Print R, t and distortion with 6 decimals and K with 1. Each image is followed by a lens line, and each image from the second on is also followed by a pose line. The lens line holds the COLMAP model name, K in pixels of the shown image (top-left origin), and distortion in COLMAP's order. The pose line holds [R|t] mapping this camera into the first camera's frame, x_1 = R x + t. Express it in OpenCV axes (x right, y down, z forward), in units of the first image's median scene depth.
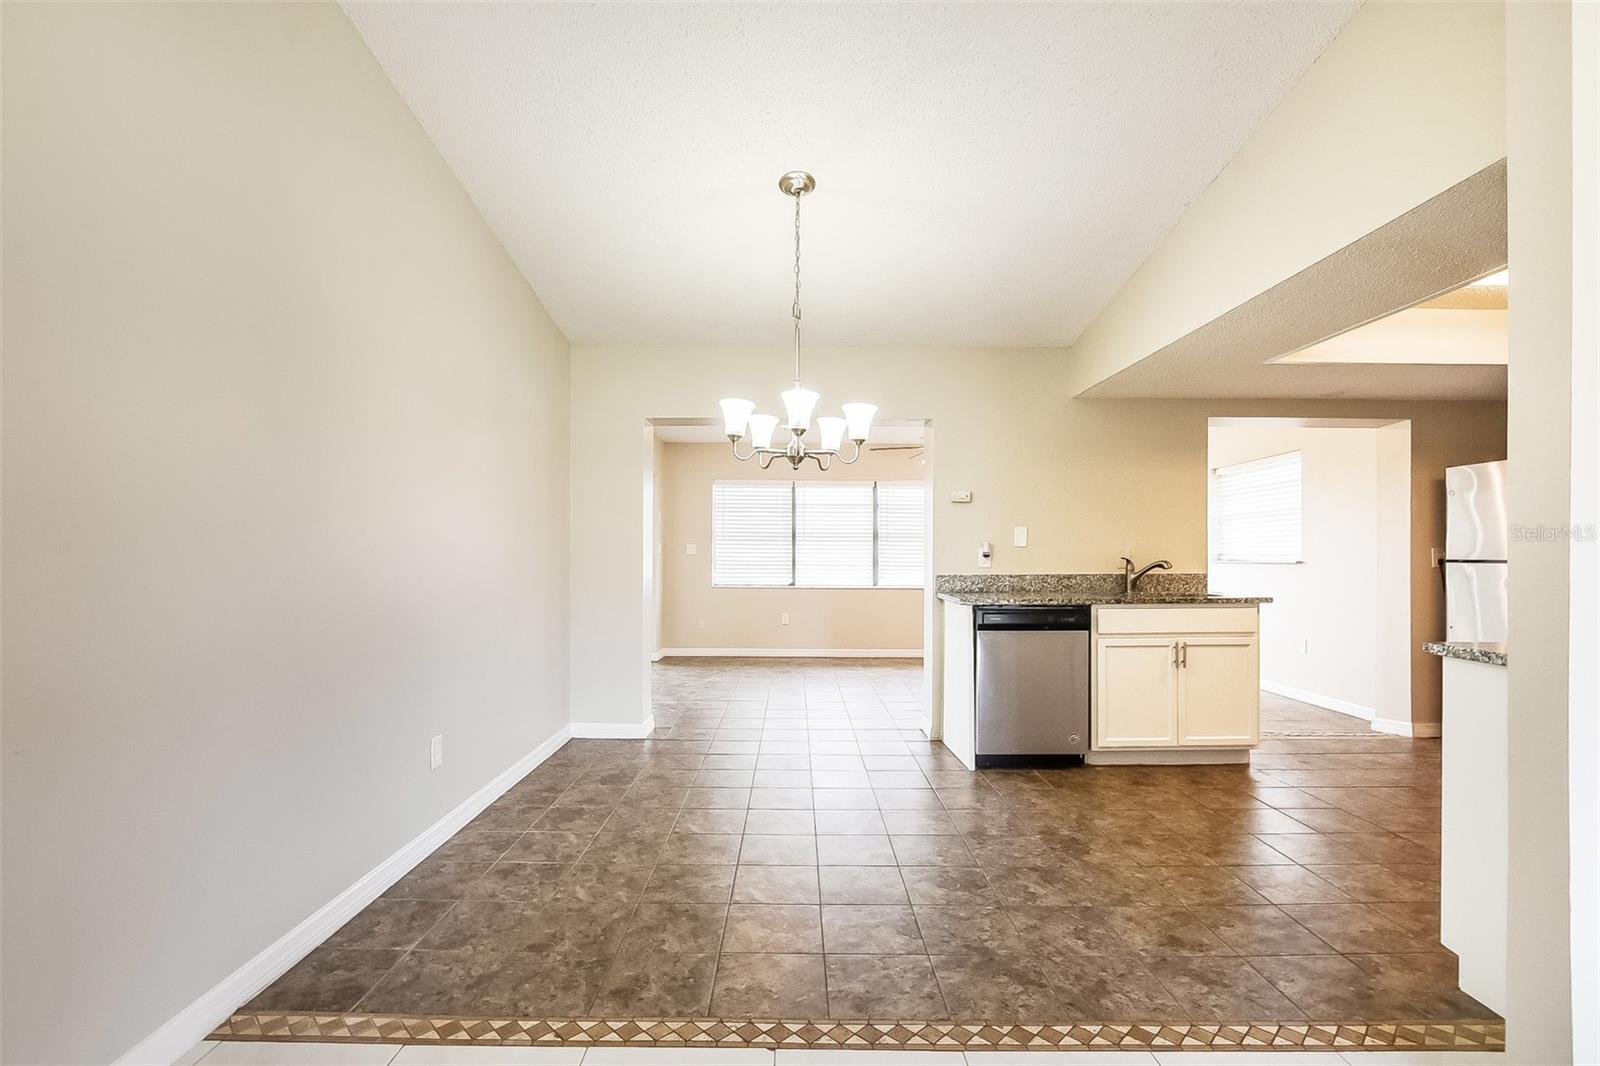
lens RADIAL K [[724.7, 0, 791.6], [0, 724.7, 550.4], [0, 0, 1]] dist [-0.021031, 0.001806]
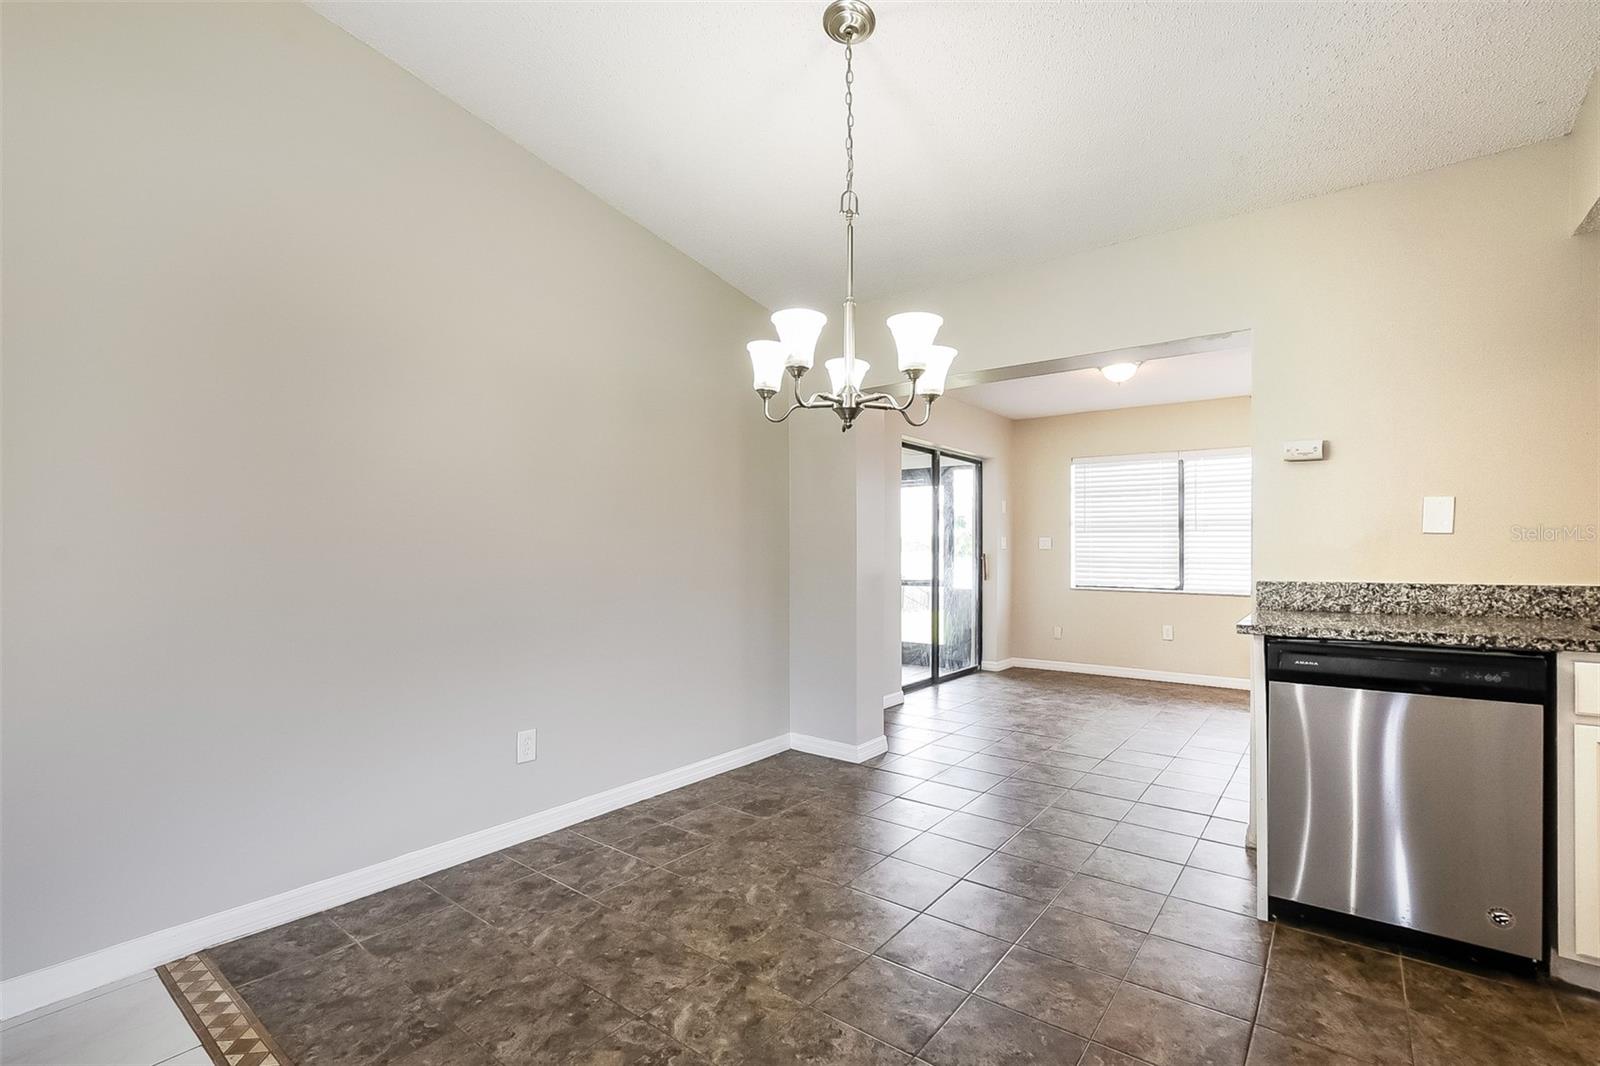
lens RADIAL K [[724.7, 0, 791.6], [0, 724.7, 550.4], [0, 0, 1]] dist [-0.021031, 0.001806]
pose [[0.787498, -0.002121, -0.616314, 0.352780], [0.005605, 0.999977, 0.003720, 0.004392], [0.616292, -0.006383, 0.787492, 0.366480]]
